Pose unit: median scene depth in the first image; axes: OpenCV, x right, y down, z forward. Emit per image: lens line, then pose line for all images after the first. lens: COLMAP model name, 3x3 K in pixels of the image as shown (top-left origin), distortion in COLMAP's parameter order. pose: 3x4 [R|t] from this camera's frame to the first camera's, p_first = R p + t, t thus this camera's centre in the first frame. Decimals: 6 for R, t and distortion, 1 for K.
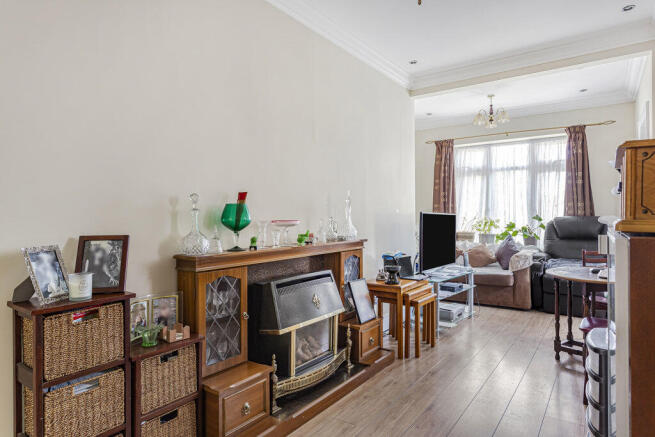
lens RADIAL K [[378.8, 0, 327.9], [0, 378.8, 217.1], [0, 0, 1]] dist [-0.014305, 0.001005]
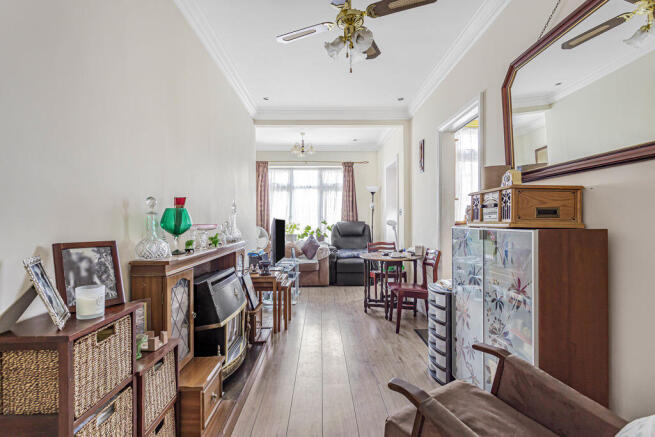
lens RADIAL K [[314.9, 0, 328.0], [0, 314.9, 222.0], [0, 0, 1]] dist [0.001494, -0.001880]
pose [[0.796360, -0.002226, 0.604819, -0.228914], [0.003226, 0.999995, -0.000568, 0.001998], [-0.604814, 0.002403, 0.796363, 0.036462]]
